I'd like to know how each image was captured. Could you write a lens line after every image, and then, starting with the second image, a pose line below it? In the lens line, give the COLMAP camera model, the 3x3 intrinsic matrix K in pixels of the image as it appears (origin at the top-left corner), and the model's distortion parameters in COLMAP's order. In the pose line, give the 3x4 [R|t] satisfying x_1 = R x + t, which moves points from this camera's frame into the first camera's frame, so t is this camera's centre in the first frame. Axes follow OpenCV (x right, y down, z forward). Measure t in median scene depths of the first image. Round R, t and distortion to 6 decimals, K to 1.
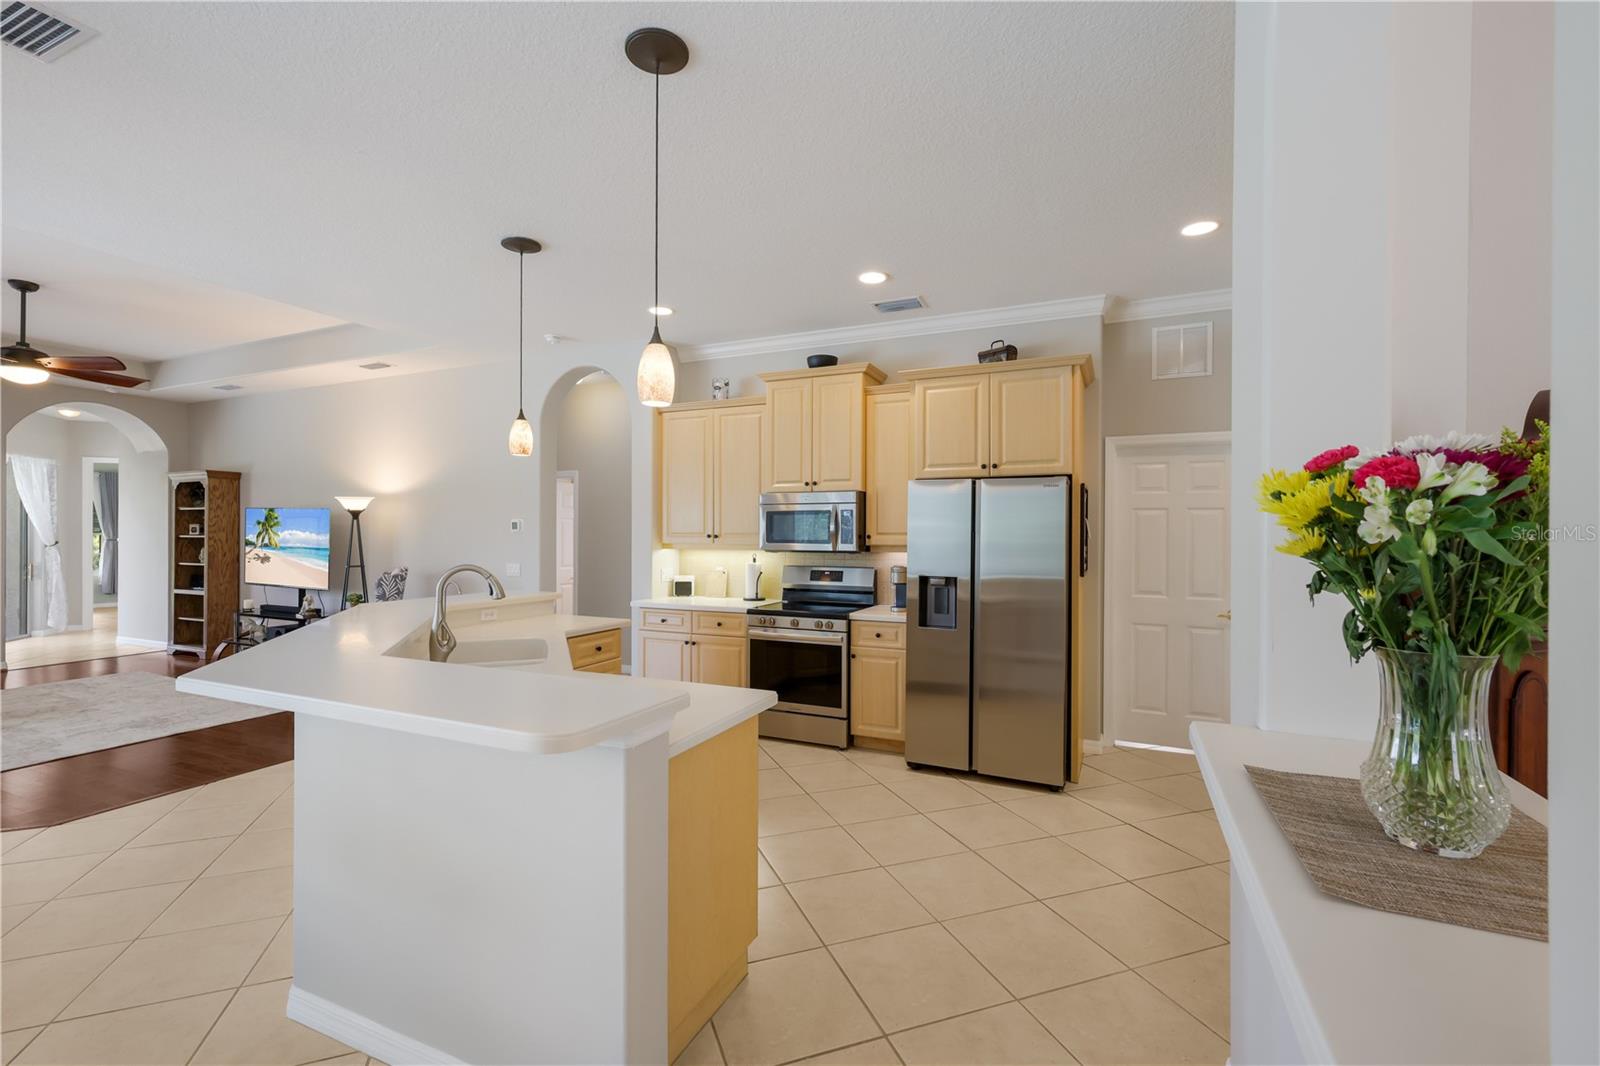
lens RADIAL K [[695.5, 0, 798.1], [0, 695.5, 535.4], [0, 0, 1]] dist [0.010345, -0.000132]
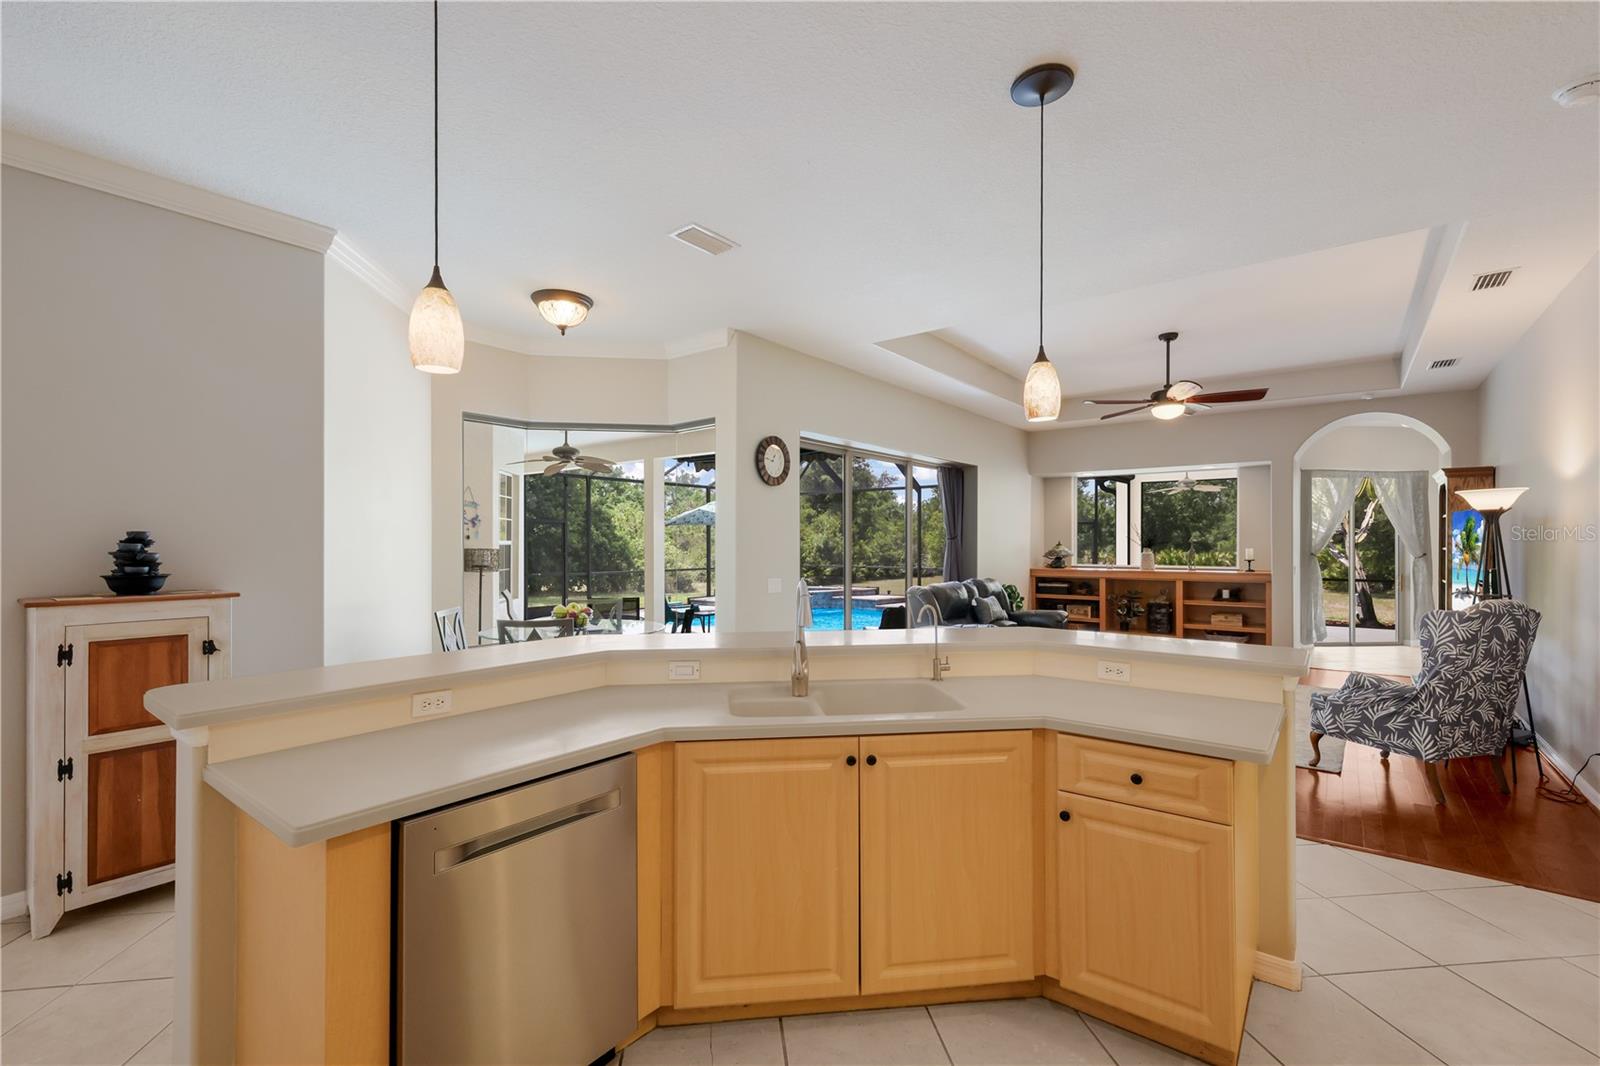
lens RADIAL K [[684.6, 0, 796.0], [0, 684.6, 539.1], [0, 0, 1]] dist [0.003133, 0.001041]
pose [[-0.231320, -0.006651, -0.972855, 0.181590], [-0.006056, 0.999967, -0.005396, -0.001755], [0.972859, 0.004643, -0.231353, 0.663092]]
